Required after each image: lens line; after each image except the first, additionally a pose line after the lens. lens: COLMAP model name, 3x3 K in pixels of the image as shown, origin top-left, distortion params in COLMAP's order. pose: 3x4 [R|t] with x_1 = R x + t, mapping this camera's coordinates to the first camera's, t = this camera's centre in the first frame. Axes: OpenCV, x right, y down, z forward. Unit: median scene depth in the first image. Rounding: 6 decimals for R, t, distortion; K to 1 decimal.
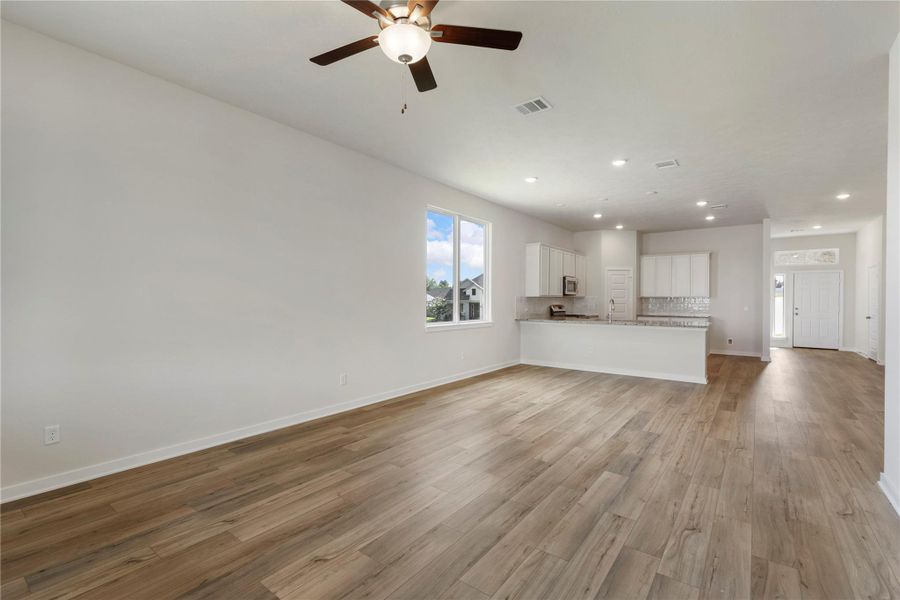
lens RADIAL K [[404.7, 0, 449.4], [0, 404.7, 299.8], [0, 0, 1]] dist [0.005570, -0.000754]
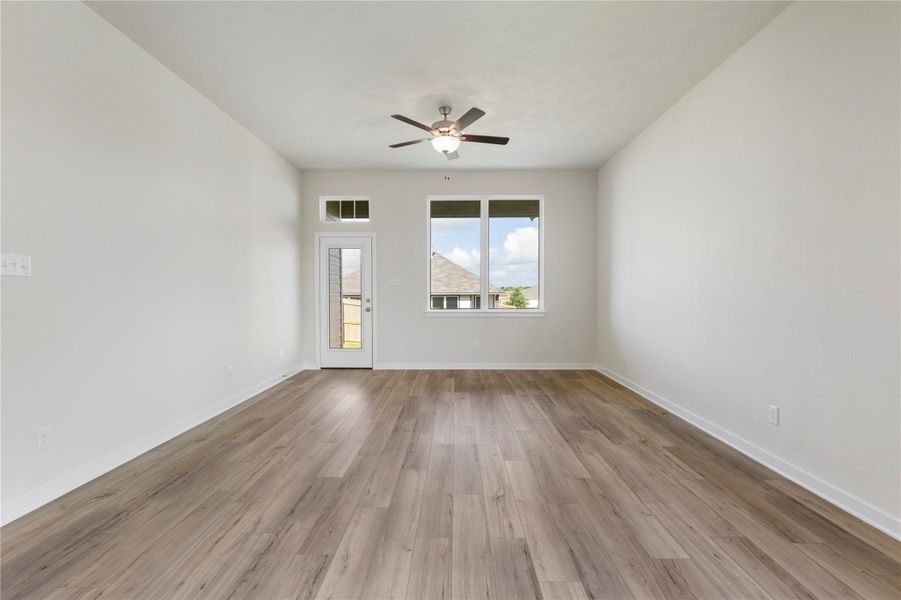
lens RADIAL K [[405.1, 0, 449.9], [0, 405.1, 299.8], [0, 0, 1]] dist [0.005570, -0.000754]
pose [[-0.804096, 0.009433, -0.594424, 0.723131], [-0.002043, 0.999824, 0.018630, 0.031581], [0.594496, 0.016195, -0.803936, 1.857853]]
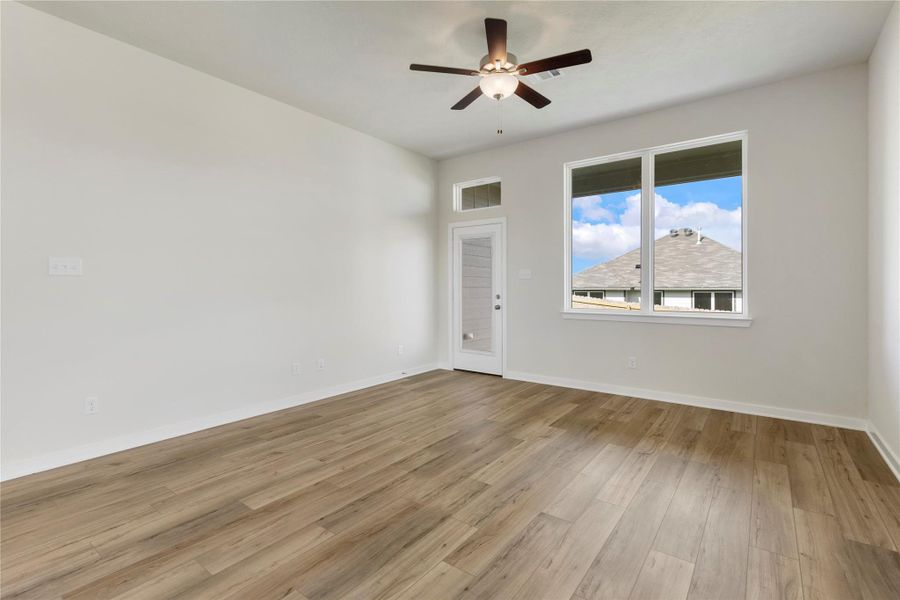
lens RADIAL K [[416.2, 0, 454.3], [0, 416.2, 287.5], [0, 0, 1]] dist [0.003500, -0.000475]
pose [[-0.999899, -0.000687, -0.014228, 0.043797], [-0.000729, 0.999995, 0.002963, 0.028855], [0.014226, 0.002973, -0.999894, 1.775161]]
